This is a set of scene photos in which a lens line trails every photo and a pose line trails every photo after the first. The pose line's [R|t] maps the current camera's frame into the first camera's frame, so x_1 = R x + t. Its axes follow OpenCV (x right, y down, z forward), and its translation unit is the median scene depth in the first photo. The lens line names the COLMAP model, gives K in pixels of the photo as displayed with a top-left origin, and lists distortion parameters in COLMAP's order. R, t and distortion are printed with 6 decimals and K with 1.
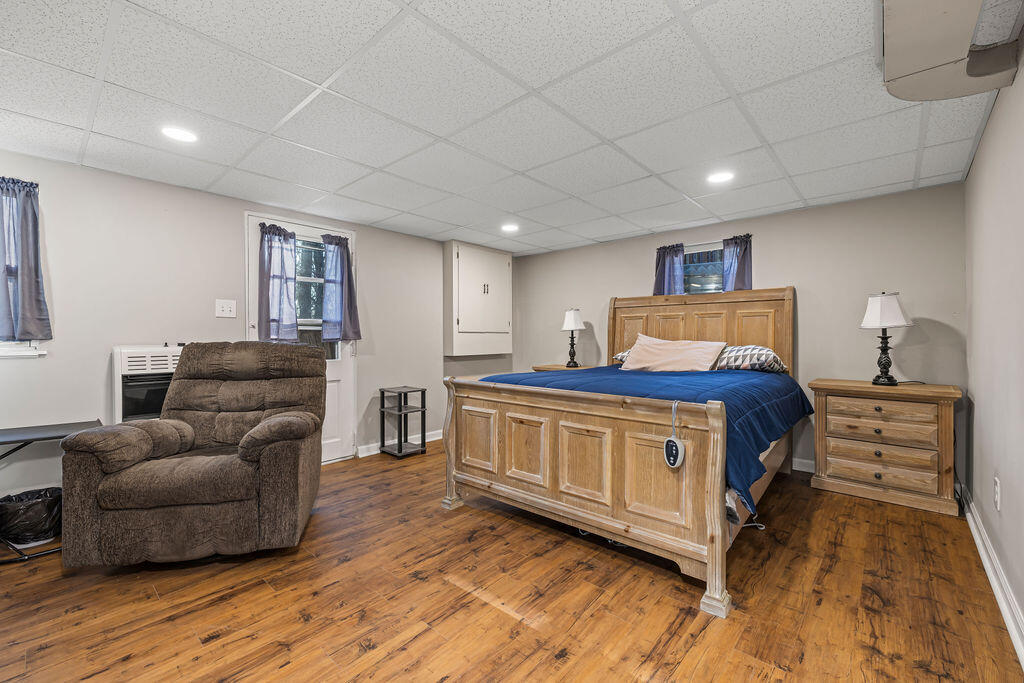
lens RADIAL K [[431.2, 0, 508.8], [0, 431.2, 342.7], [0, 0, 1]] dist [-0.001685, 0.001480]
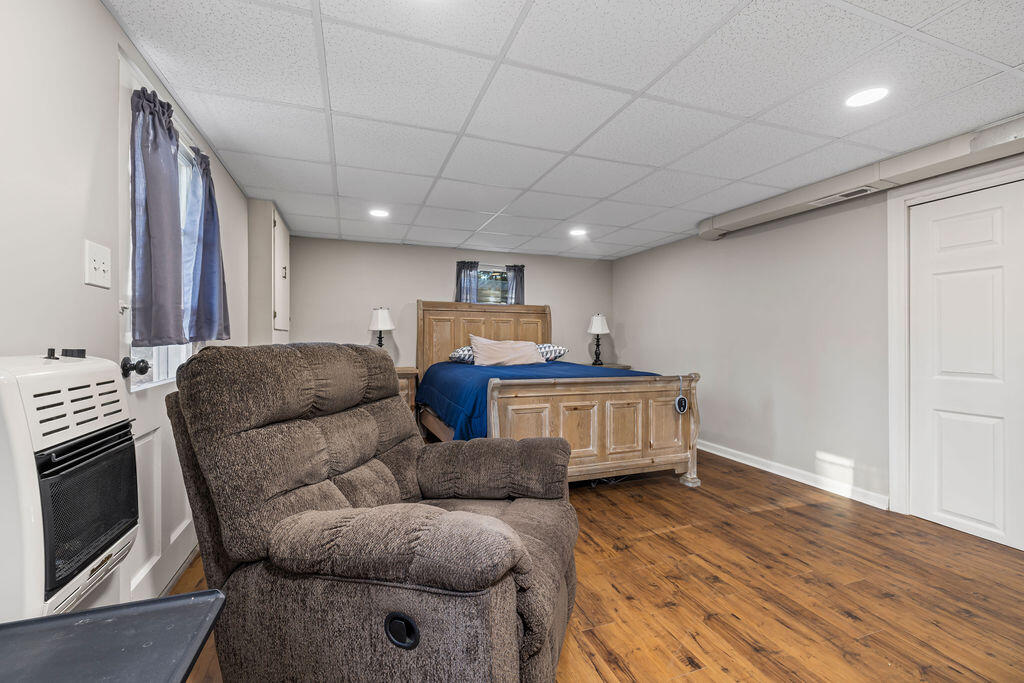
lens RADIAL K [[431.2, 0, 513.4], [0, 431.2, 339.3], [0, 0, 1]] dist [-0.001685, 0.001480]
pose [[0.455781, 0.002157, 0.890090, -1.145876], [0.004938, 0.999976, -0.004952, -0.004266], [-0.890078, 0.006652, 0.455759, 0.620672]]
